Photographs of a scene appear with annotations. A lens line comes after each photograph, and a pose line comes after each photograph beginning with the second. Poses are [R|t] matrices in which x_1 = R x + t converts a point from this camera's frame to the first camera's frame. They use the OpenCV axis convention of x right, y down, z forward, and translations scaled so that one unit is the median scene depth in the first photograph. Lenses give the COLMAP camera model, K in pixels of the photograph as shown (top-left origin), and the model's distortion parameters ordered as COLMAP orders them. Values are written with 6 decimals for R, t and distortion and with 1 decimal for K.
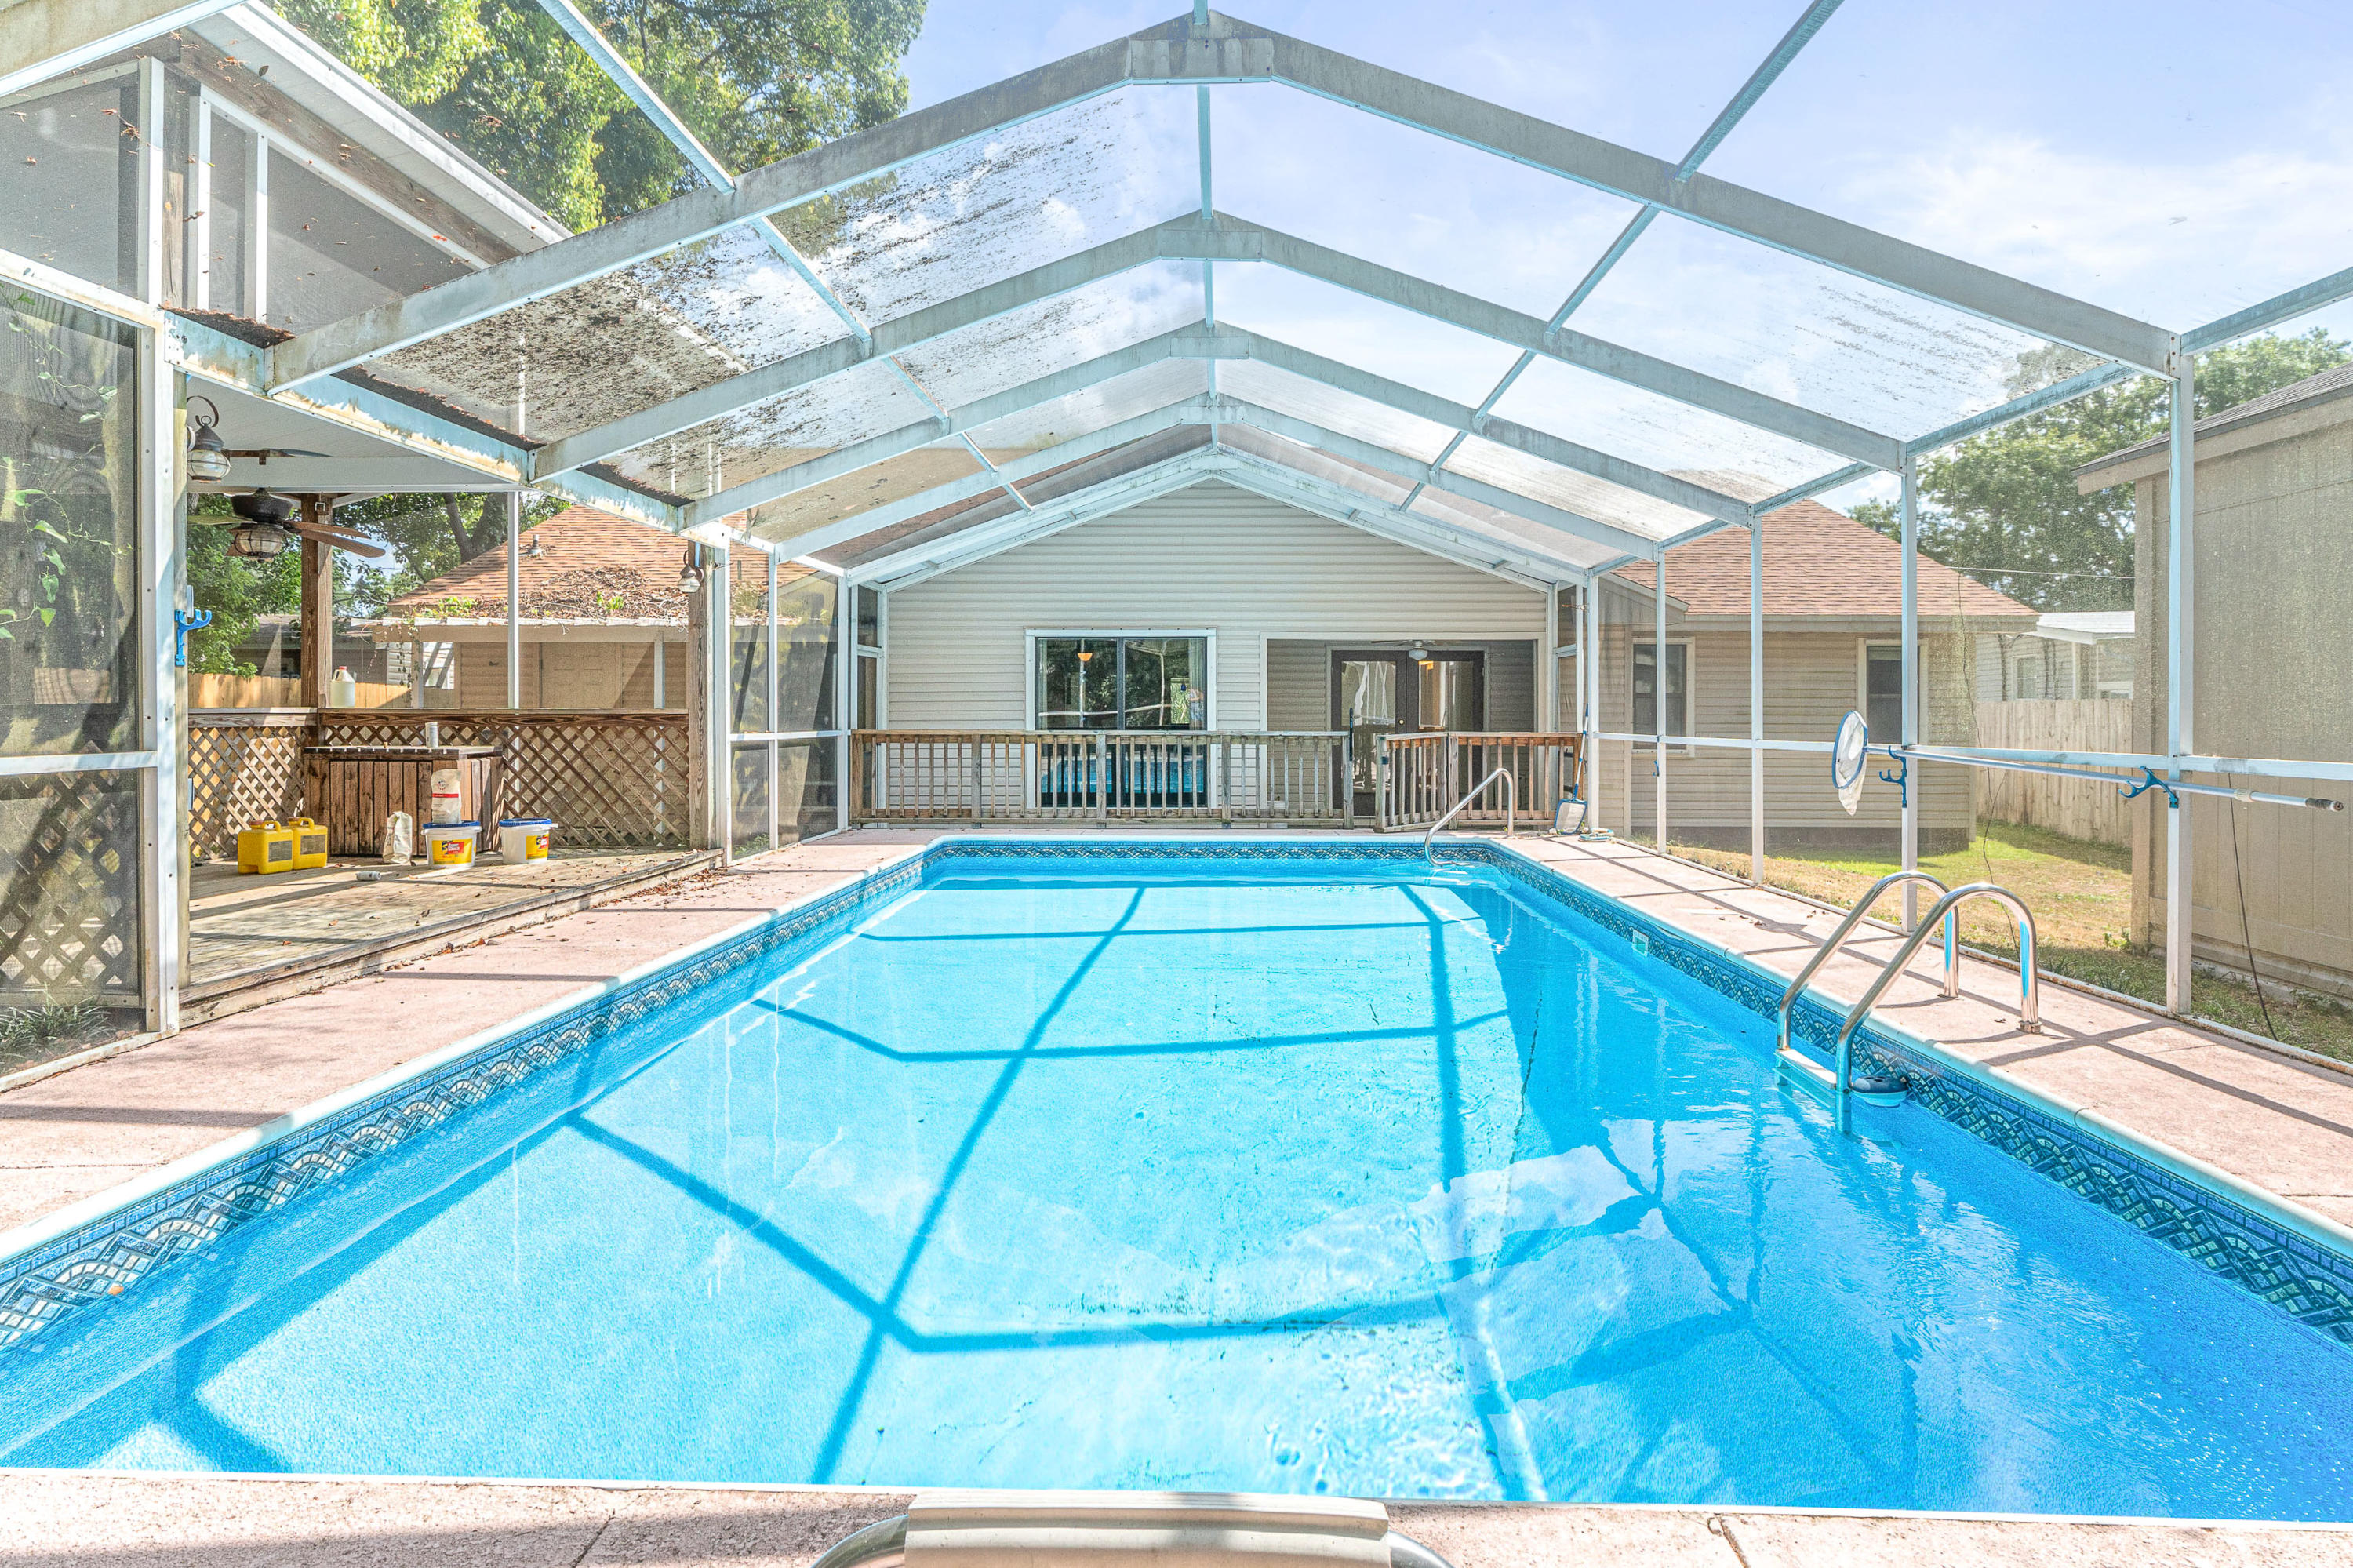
lens RADIAL K [[1261.4, 0, 1165.8], [0, 1261.4, 715.5], [0, 0, 1]] dist [-0.002306, -0.002745]
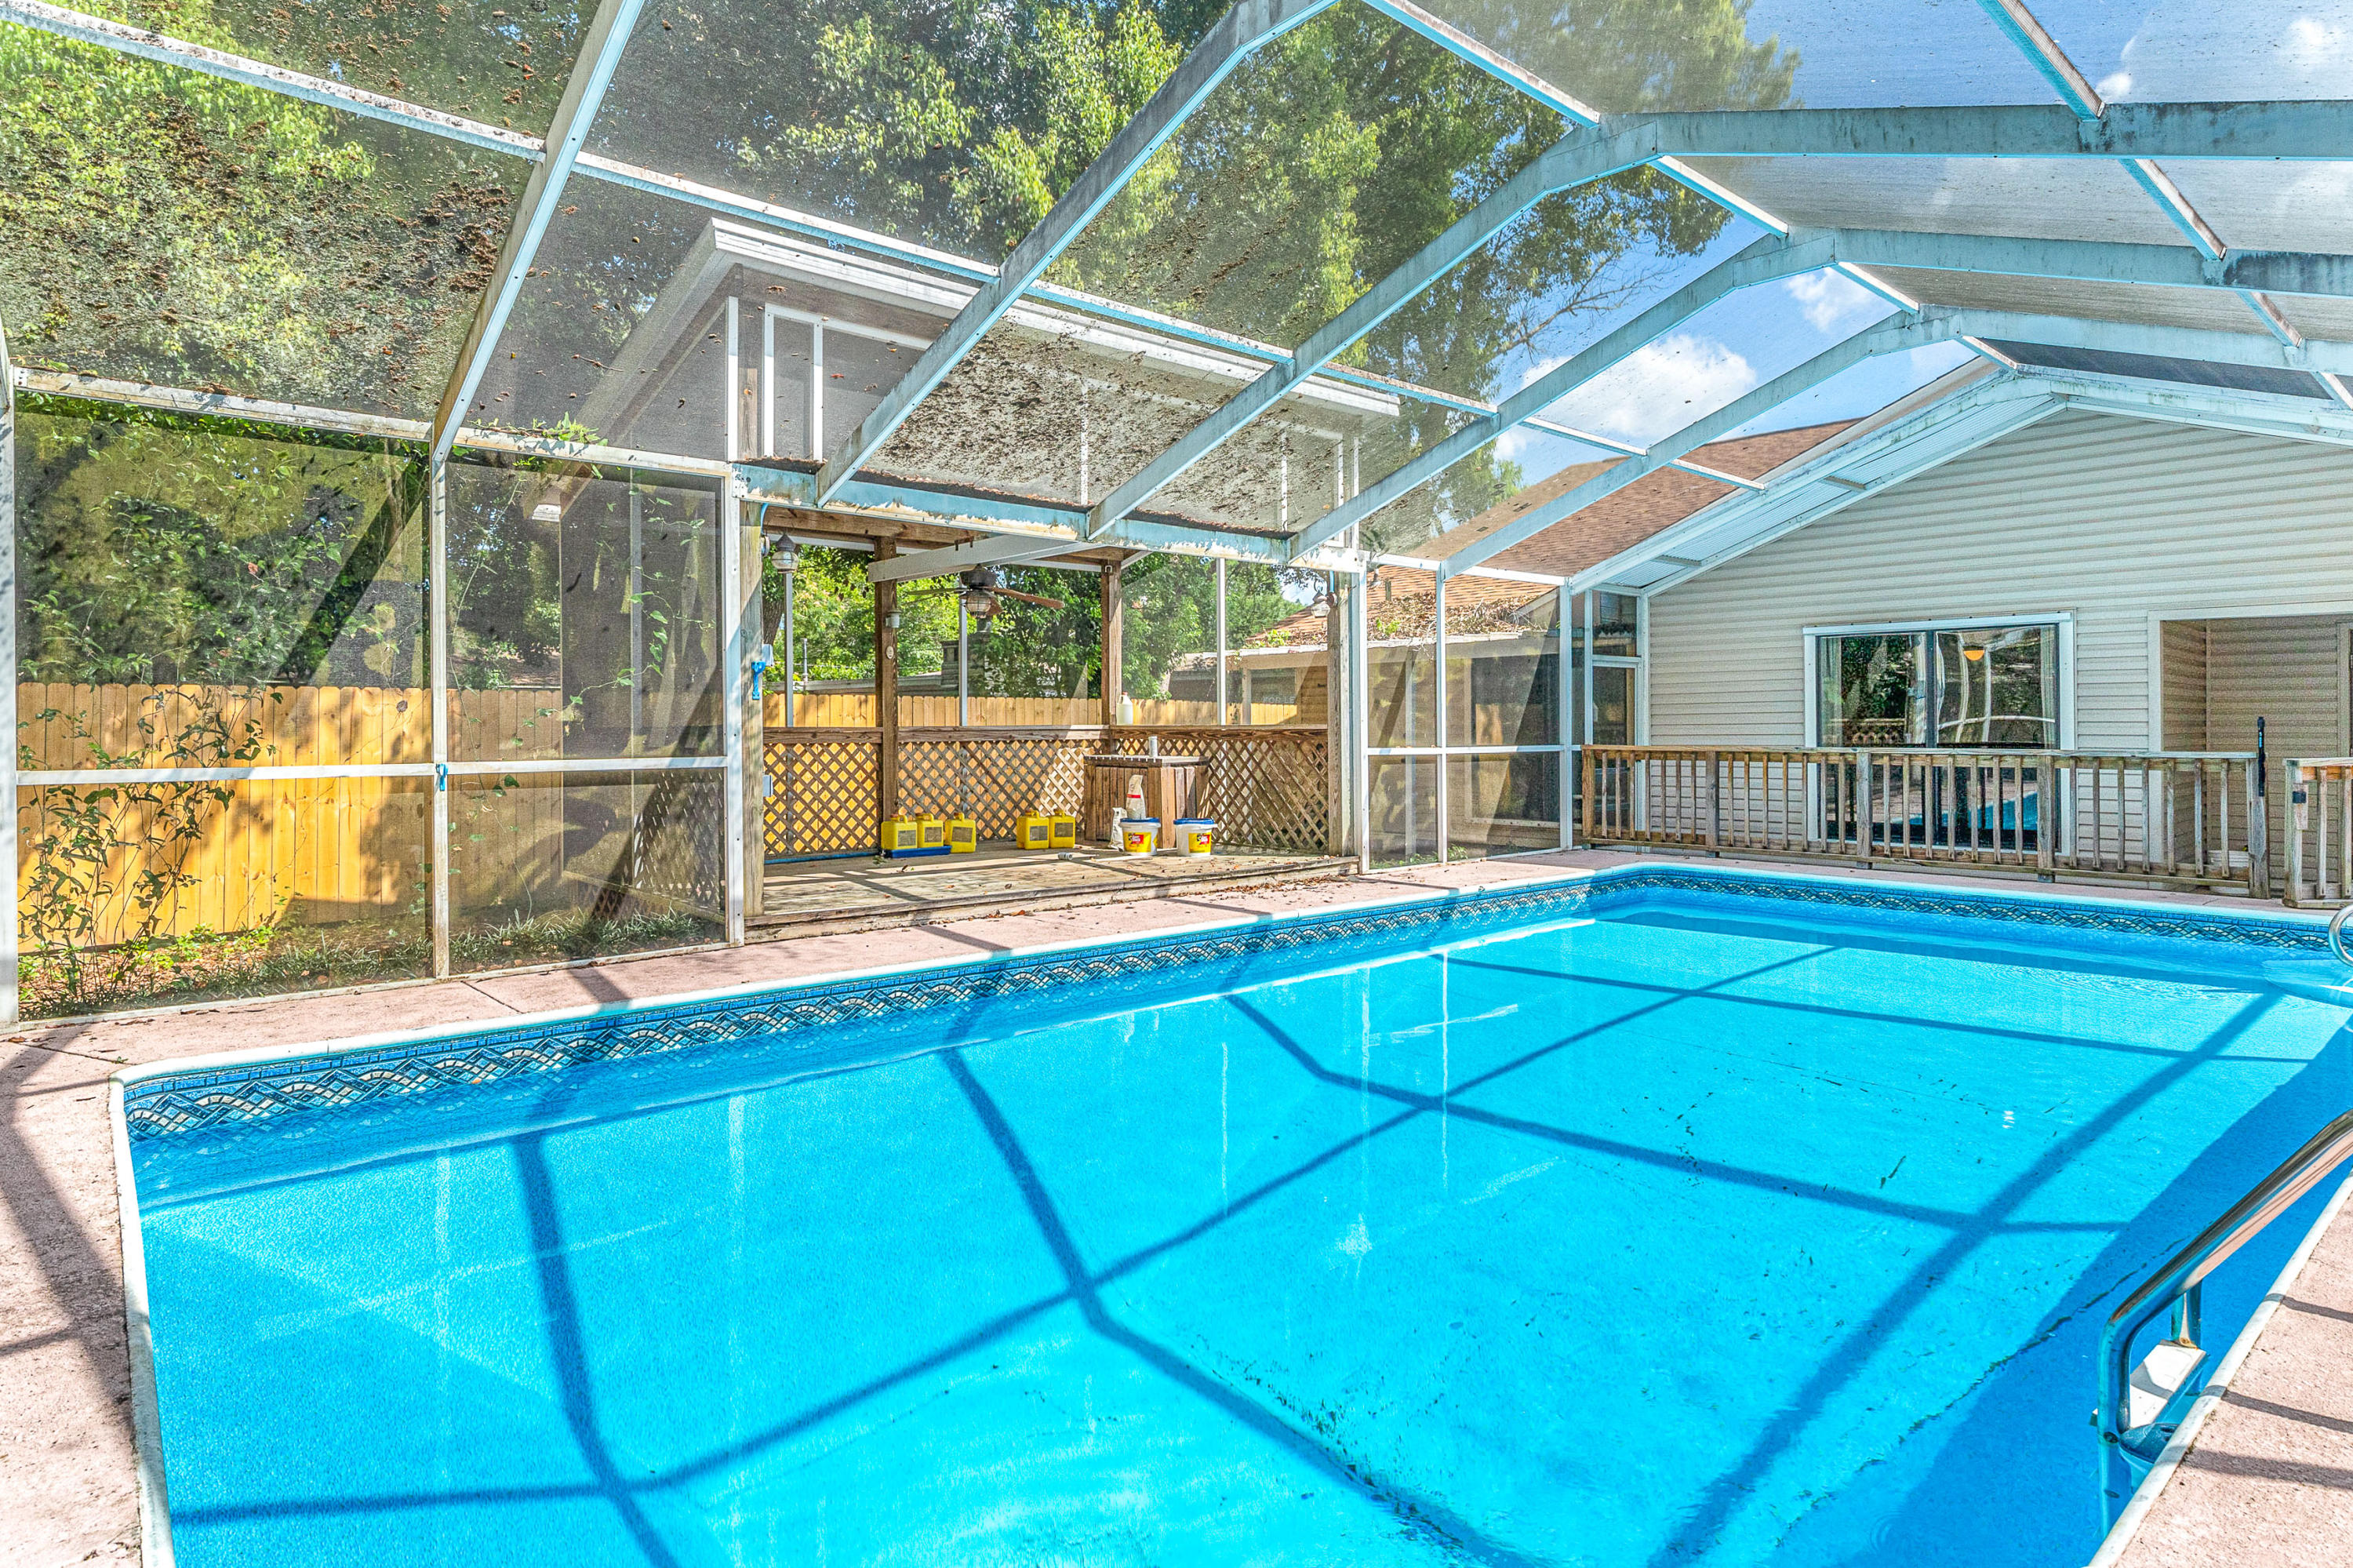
lens RADIAL K [[1261.4, 0, 1212.0], [0, 1261.4, 738.5], [0, 0, 1]] dist [-0.002306, -0.002745]
pose [[0.684648, 0.003253, -0.728867, 0.340254], [0.002465, 0.999974, 0.006779, -0.001024], [0.728870, -0.006438, 0.684622, 0.188975]]
